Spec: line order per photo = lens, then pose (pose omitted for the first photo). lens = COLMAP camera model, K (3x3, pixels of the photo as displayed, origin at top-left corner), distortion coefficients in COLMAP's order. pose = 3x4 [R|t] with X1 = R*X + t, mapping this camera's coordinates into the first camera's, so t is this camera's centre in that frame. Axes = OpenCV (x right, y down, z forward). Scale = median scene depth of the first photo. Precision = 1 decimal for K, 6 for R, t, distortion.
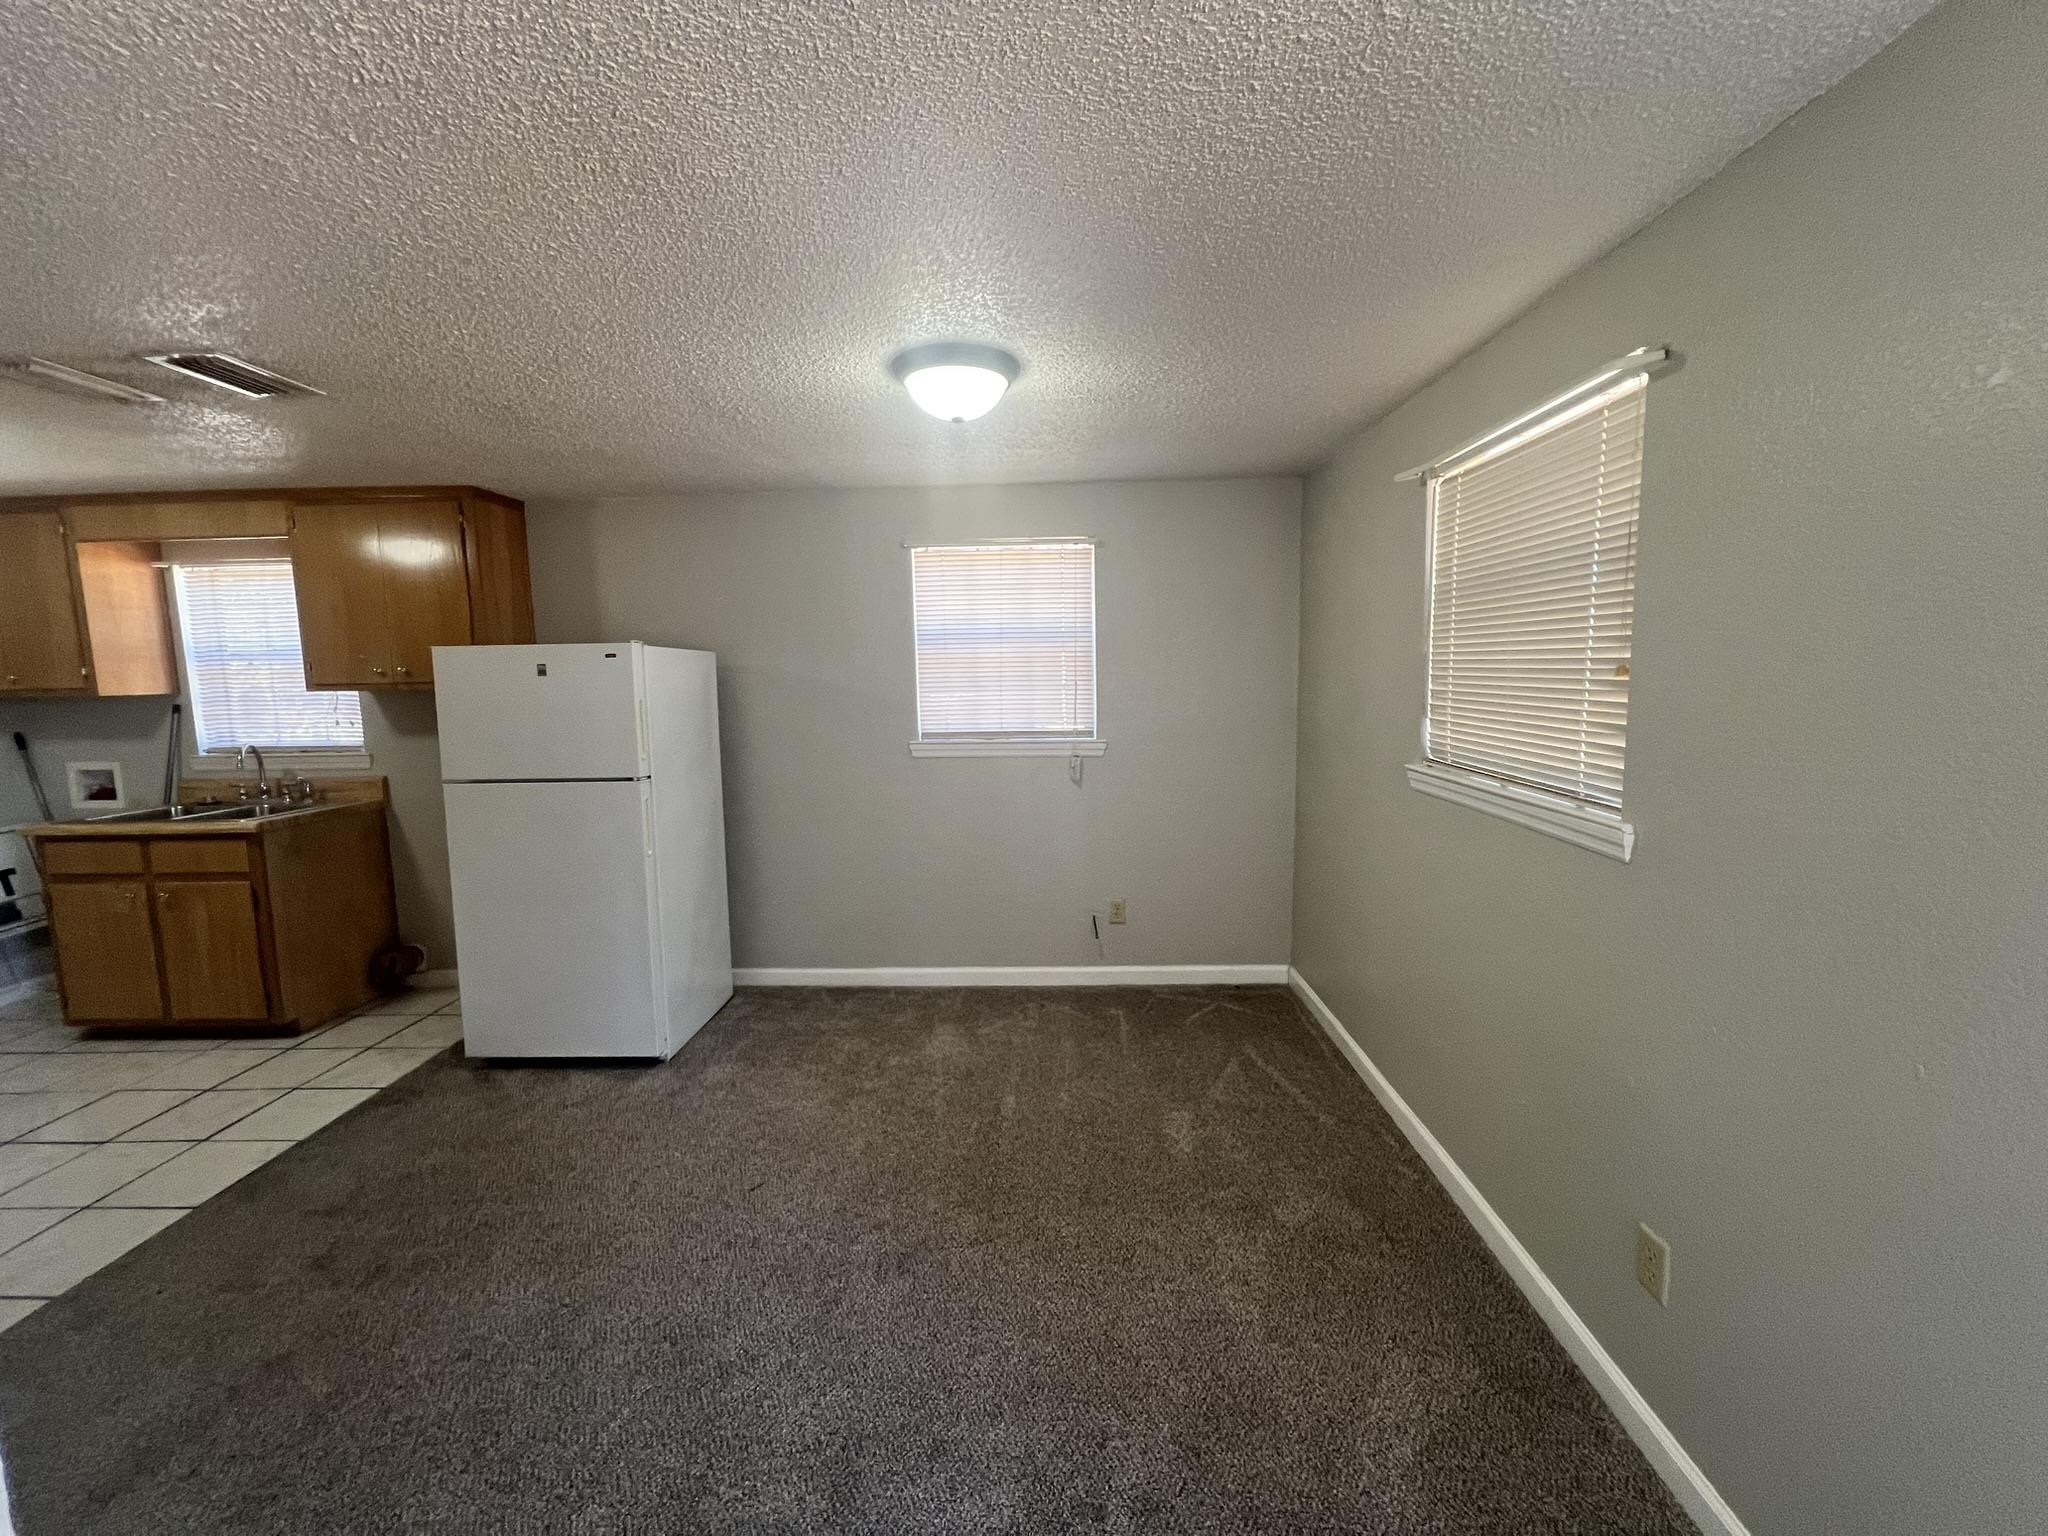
lens RADIAL K [[822.2, 0, 1023.1], [0, 822.2, 765.3], [0, 0, 1]] dist [0.000509, 0.000044]
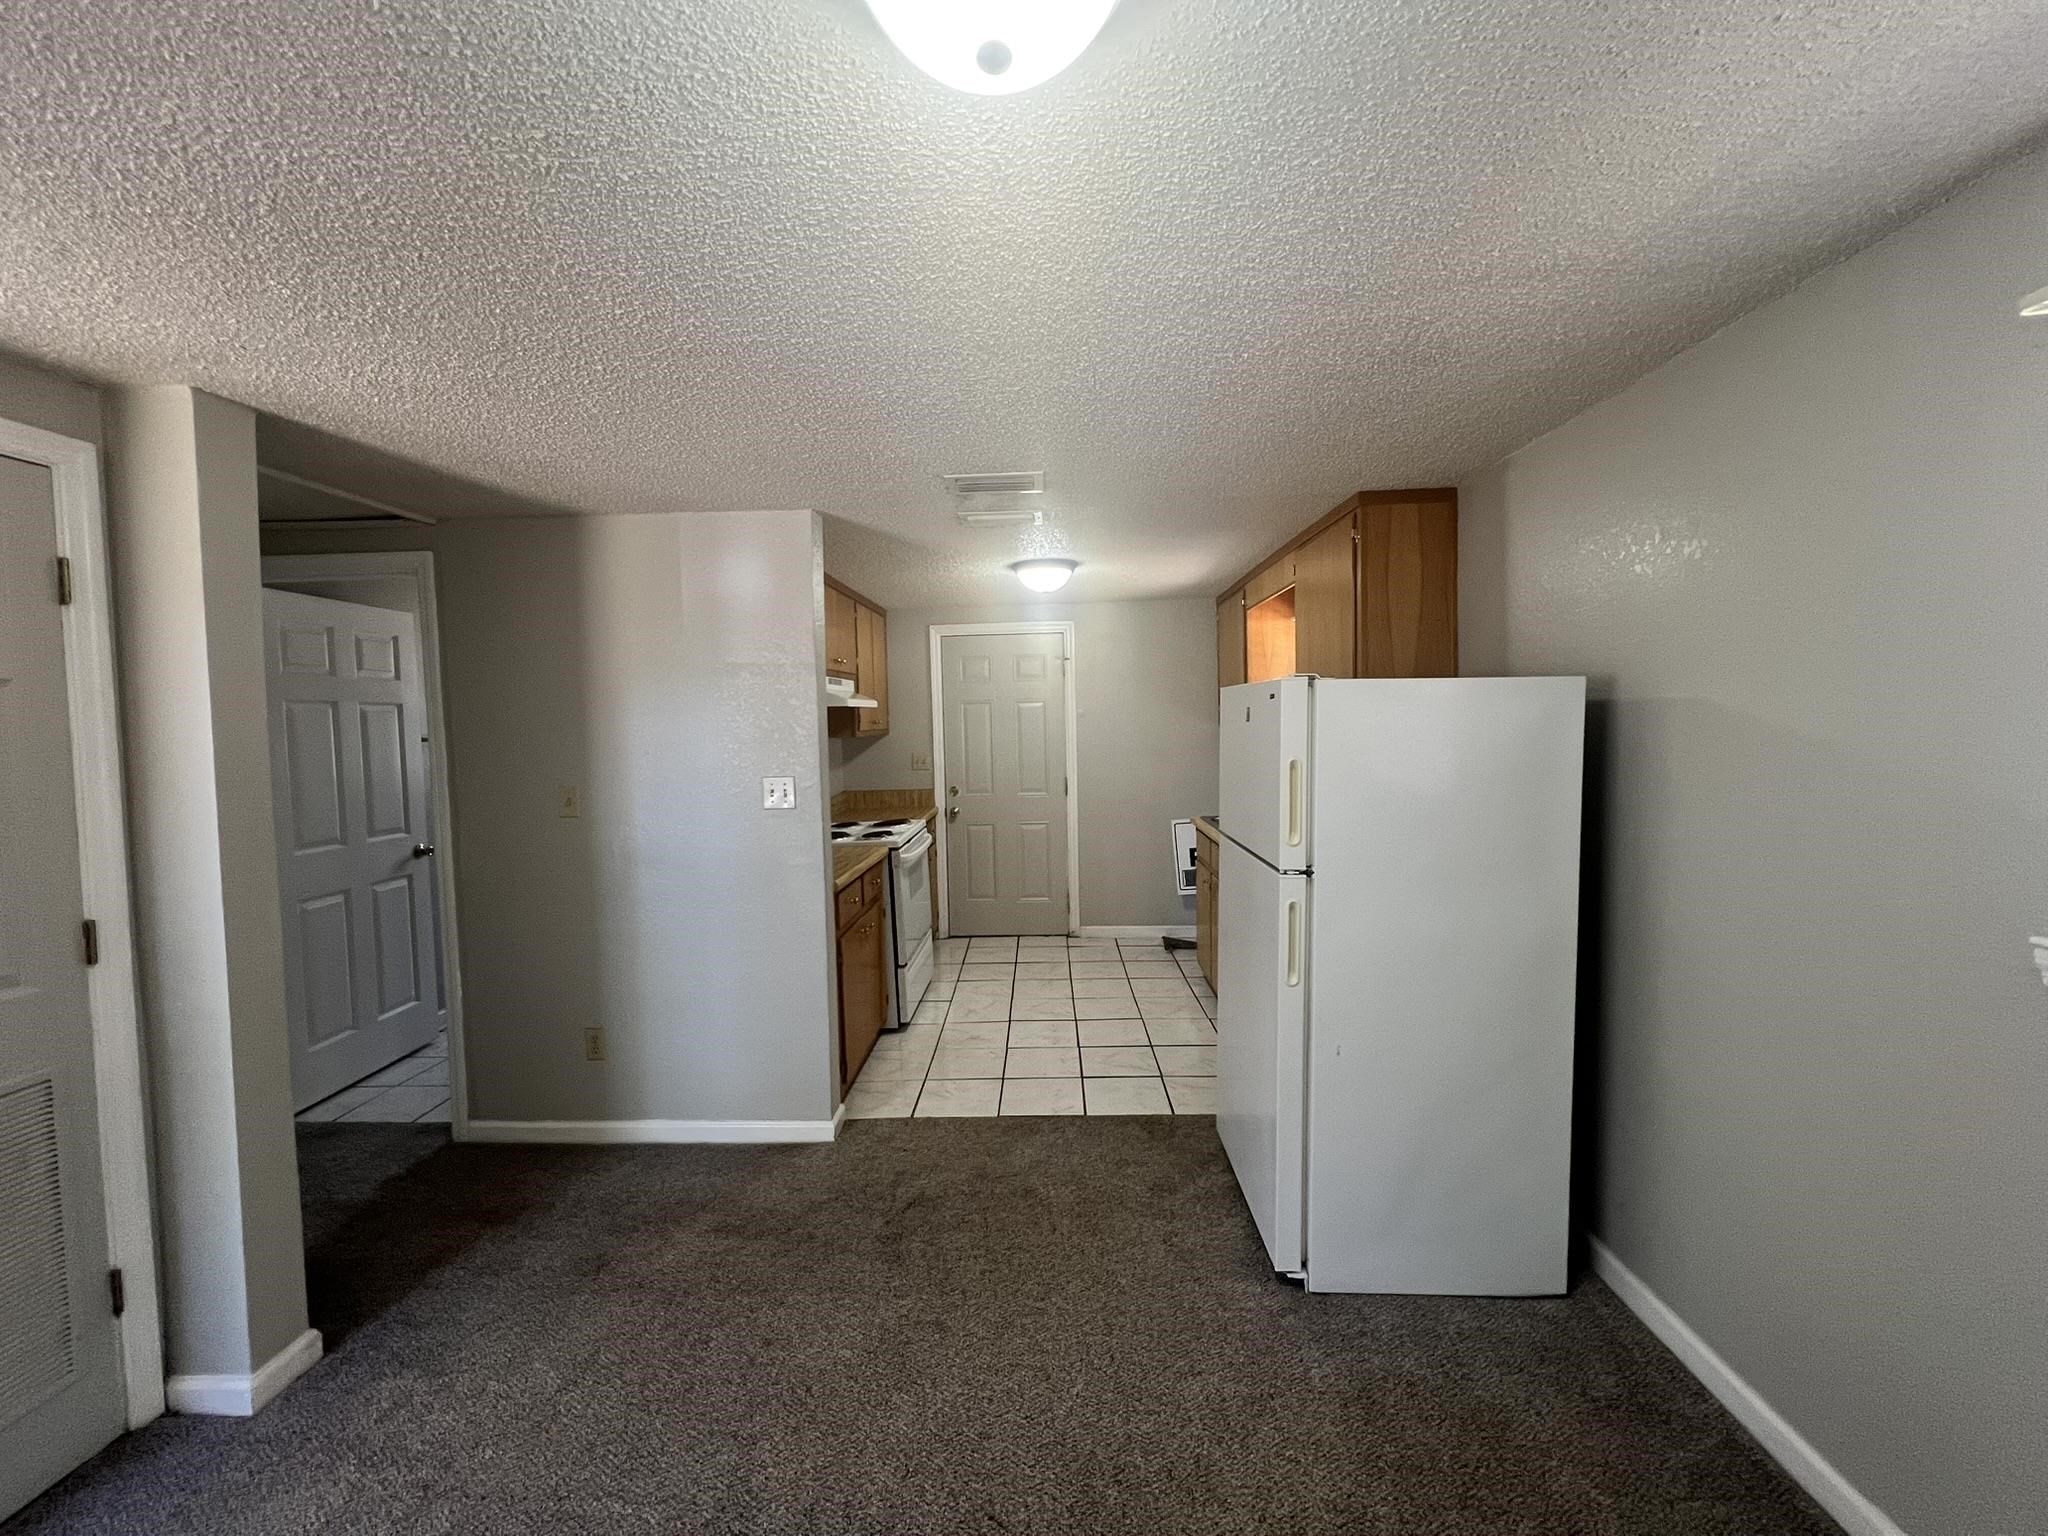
lens RADIAL K [[822.2, 0, 1019.3], [0, 822.2, 758.9], [0, 0, 1]] dist [0.000509, 0.000044]
pose [[-0.008836, 0.068312, -0.997625, 0.231118], [-0.092599, 0.993321, 0.068838, -0.107266], [0.995664, 0.092987, -0.002451, 0.796410]]
